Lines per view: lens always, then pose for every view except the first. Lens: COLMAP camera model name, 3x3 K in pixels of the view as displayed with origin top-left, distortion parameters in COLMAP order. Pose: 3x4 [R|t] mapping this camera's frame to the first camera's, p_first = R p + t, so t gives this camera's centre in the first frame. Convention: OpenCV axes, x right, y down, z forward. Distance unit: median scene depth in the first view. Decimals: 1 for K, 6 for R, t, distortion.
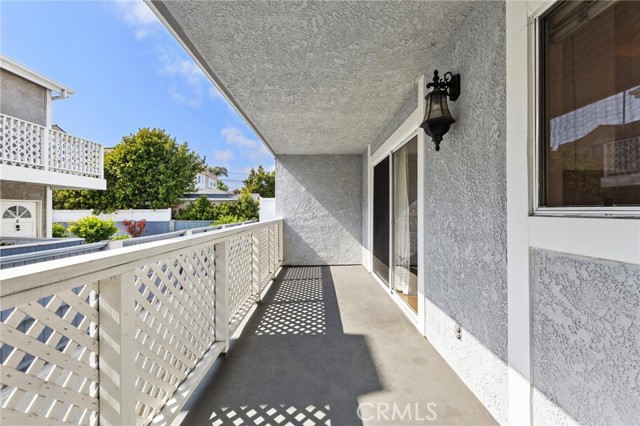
lens RADIAL K [[272.6, 0, 320.9], [0, 272.6, 209.6], [0, 0, 1]] dist [0.003405, -0.000763]
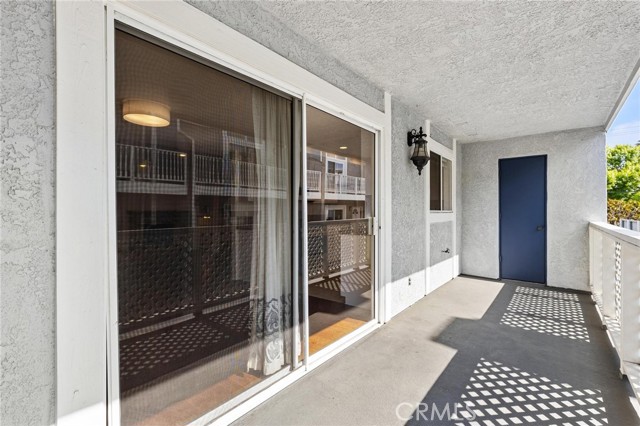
lens RADIAL K [[294.5, 0, 317.6], [0, 294.5, 212.1], [0, 0, 1]] dist [0.003538, 0.002043]
pose [[-0.769830, 0.000239, 0.638248, -0.165589], [-0.000110, 1.000000, -0.000506, 0.008798], [-0.638248, -0.000460, -0.769830, 1.919407]]
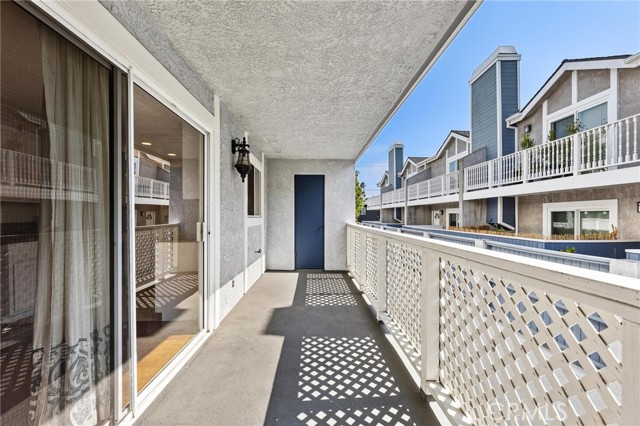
lens RADIAL K [[272.6, 0, 321.8], [0, 272.6, 216.8], [0, 0, 1]] dist [0.003405, -0.000763]
pose [[-0.999714, 0.000967, -0.023905, -0.028487], [0.000958, 0.999999, 0.000399, 0.006740], [0.023905, 0.000376, -0.999714, 1.921321]]
